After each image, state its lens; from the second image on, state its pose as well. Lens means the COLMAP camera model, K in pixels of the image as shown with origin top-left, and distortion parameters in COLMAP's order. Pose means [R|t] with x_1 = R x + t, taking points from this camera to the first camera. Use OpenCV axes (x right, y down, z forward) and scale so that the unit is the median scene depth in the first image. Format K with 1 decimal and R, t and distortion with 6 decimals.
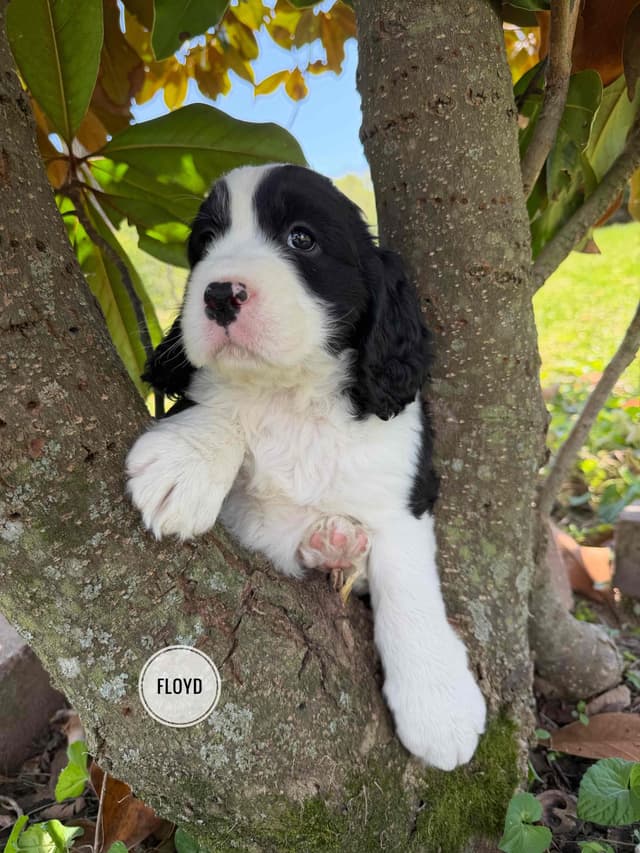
lens RADIAL K [[632.5, 0, 320.0], [0, 632.5, 426.5], [0, 0, 1]] dist [0.013921, -0.059268]
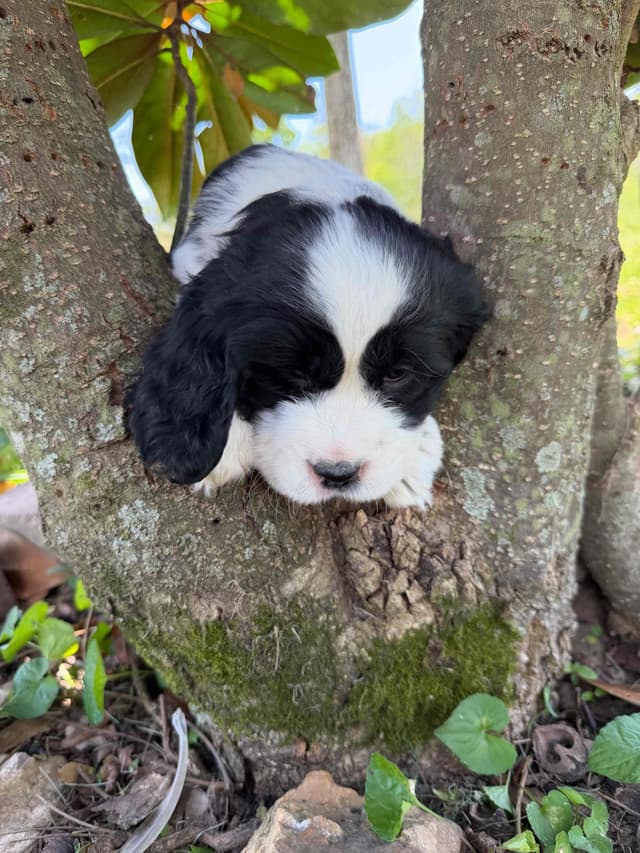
lens RADIAL K [[632.5, 0, 320.0], [0, 632.5, 426.5], [0, 0, 1]] dist [0.013921, -0.059268]
pose [[0.924287, 0.131090, -0.358482, 0.371616], [-0.101442, 0.989764, 0.100386, 0.170104], [0.367972, -0.056421, 0.928124, 0.181283]]
